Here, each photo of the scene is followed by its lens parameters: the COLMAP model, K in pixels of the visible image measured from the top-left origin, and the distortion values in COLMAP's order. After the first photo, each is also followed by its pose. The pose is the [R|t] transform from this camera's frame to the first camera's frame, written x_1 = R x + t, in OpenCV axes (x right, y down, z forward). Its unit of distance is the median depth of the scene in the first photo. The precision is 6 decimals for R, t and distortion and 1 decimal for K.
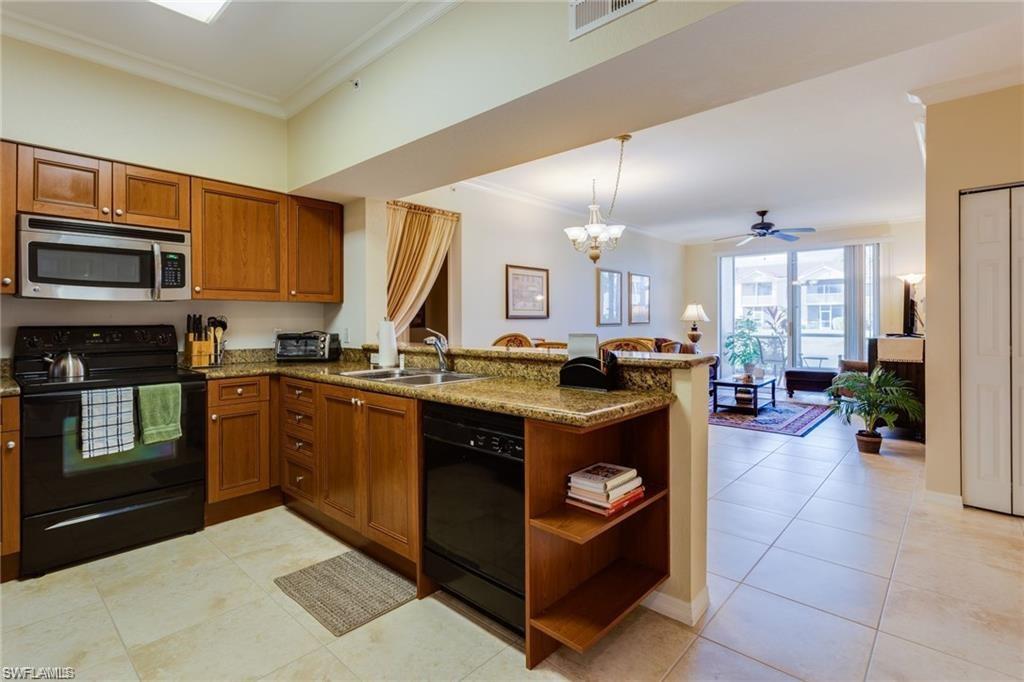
lens RADIAL K [[488.5, 0, 507.2], [0, 488.5, 319.7], [0, 0, 1]] dist [-0.000125, 0.000493]
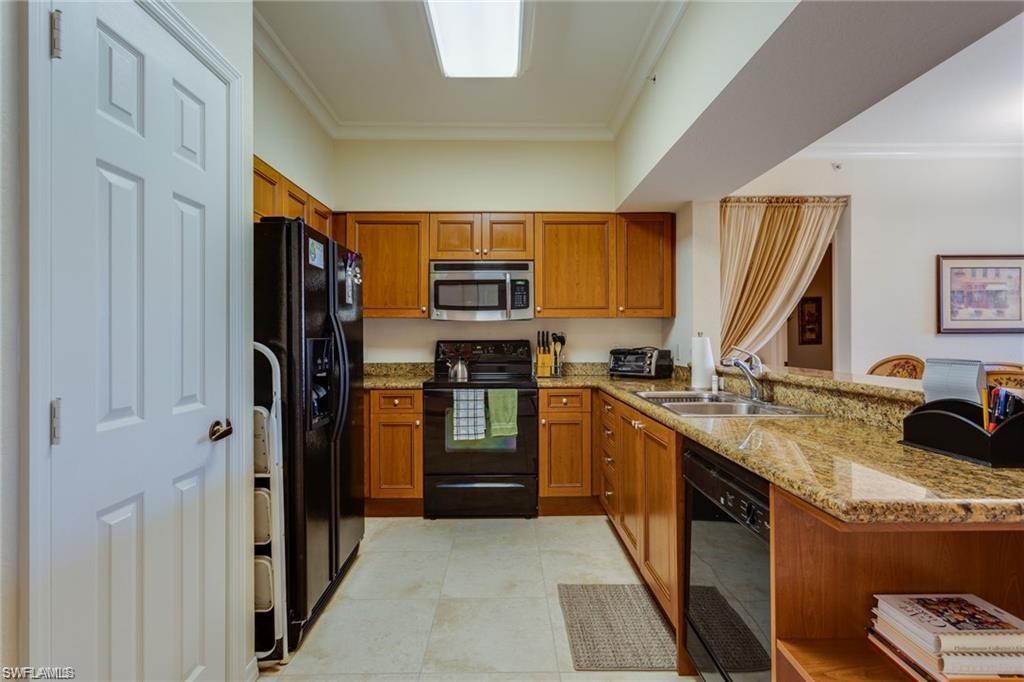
lens RADIAL K [[482.6, 0, 507.3], [0, 482.6, 336.2], [0, 0, 1]] dist [-0.000262, 0.001435]
pose [[0.684634, -0.000691, -0.728886, 0.142780], [0.001769, 0.999998, 0.000714, 0.000422], [0.728885, -0.001778, 0.684634, 0.154120]]
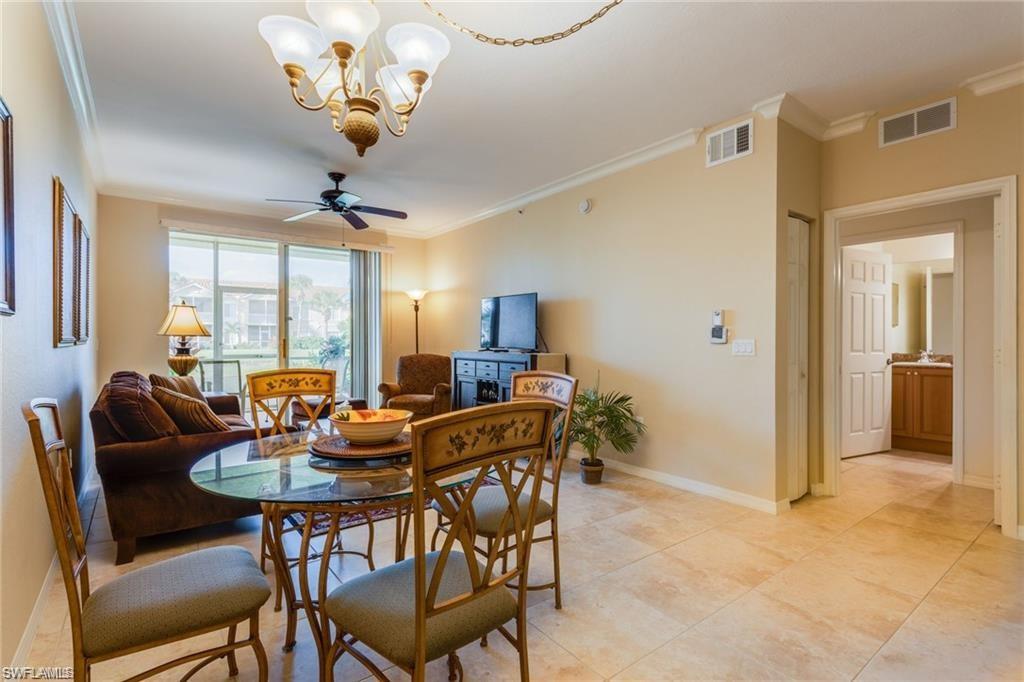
lens RADIAL K [[488.9, 0, 512.0], [0, 488.9, 341.0], [0, 0, 1]] dist [0.000099, 0.000246]
pose [[0.169668, 0.001290, 0.985500, -0.222876], [-0.000036, 0.999999, -0.001303, 0.022500], [-0.985501, 0.000185, 0.169668, 1.393548]]
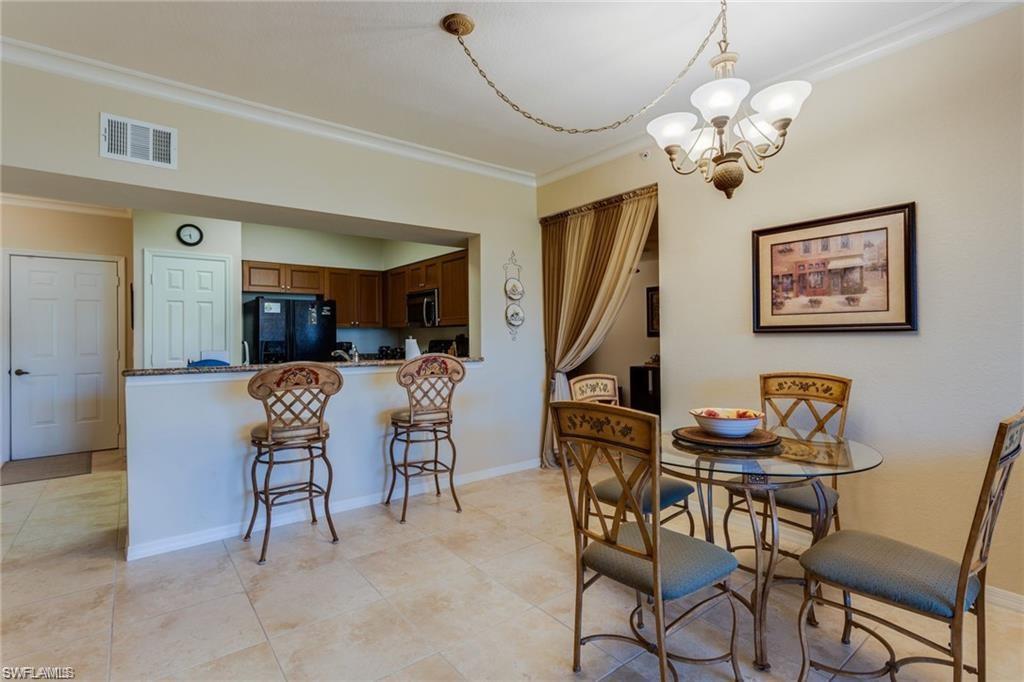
lens RADIAL K [[482.6, 0, 507.3], [0, 482.6, 336.2], [0, 0, 1]] dist [-0.000262, 0.001435]
pose [[-0.165361, 0.003449, -0.986227, 1.002462], [0.010995, 0.999938, 0.001654, -0.004118], [0.986172, -0.010571, -0.165389, 1.461150]]
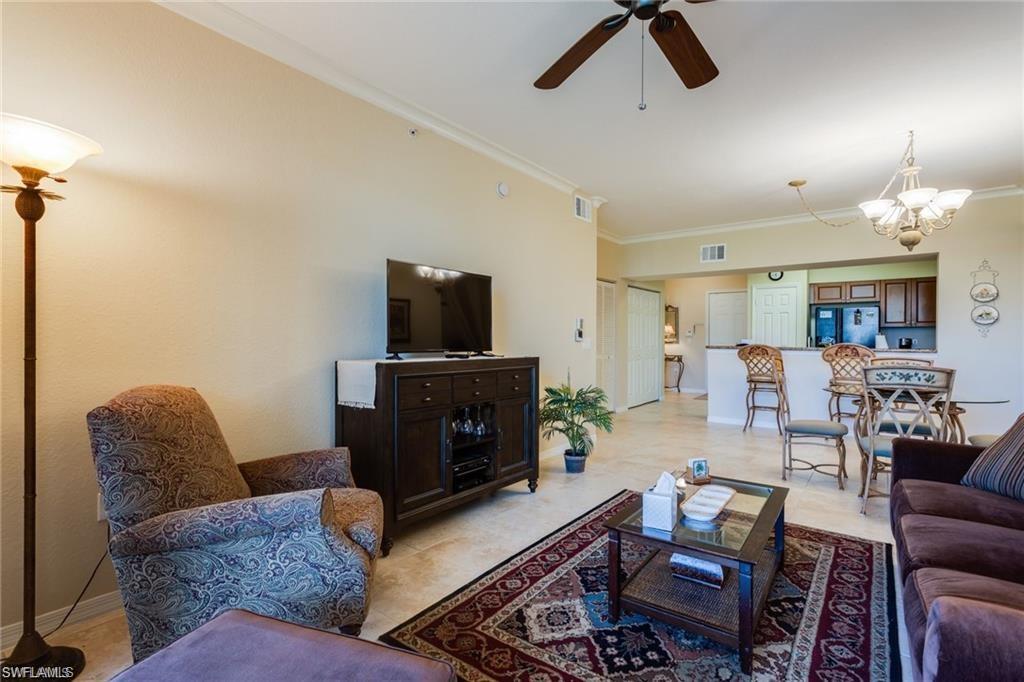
lens RADIAL K [[482.6, 0, 507.3], [0, 482.6, 336.2], [0, 0, 1]] dist [-0.000262, 0.001435]
pose [[-0.996237, -0.002618, -0.086636, 1.338362], [-0.002310, 0.999991, -0.003656, 0.016843], [0.086645, -0.003442, -0.996233, 2.704417]]
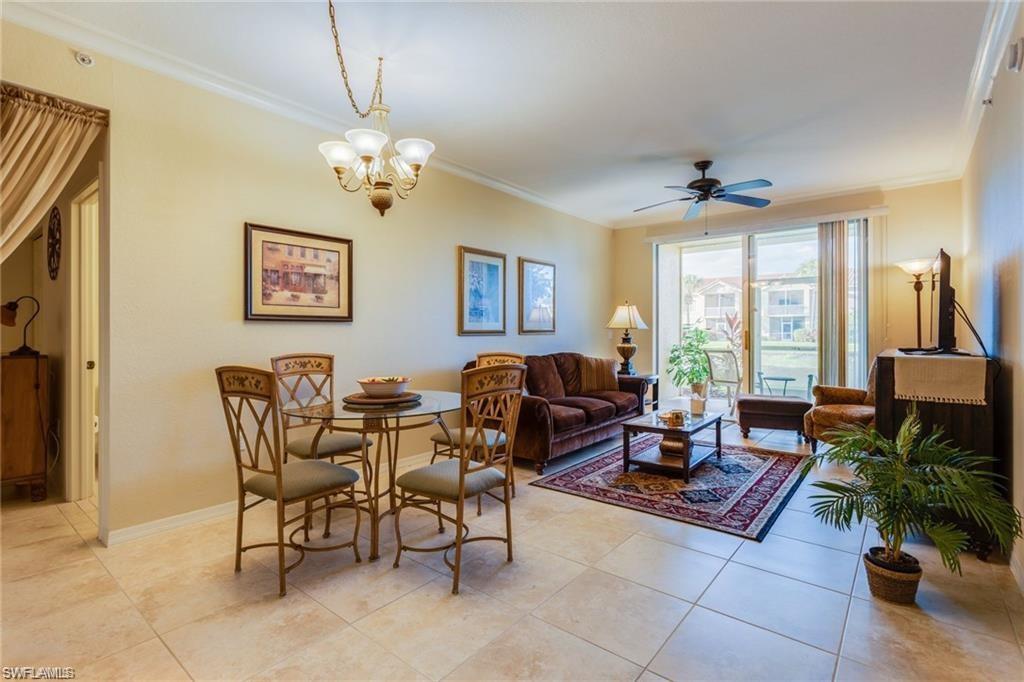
lens RADIAL K [[484.8, 0, 505.9], [0, 484.8, 331.5], [0, 0, 1]] dist [-0.000738, 0.000150]
pose [[0.998583, 0.002440, 0.053168, 0.473904], [-0.002436, 0.999997, -0.000135, 0.018424], [-0.053168, 0.000005, 0.998586, 0.768324]]
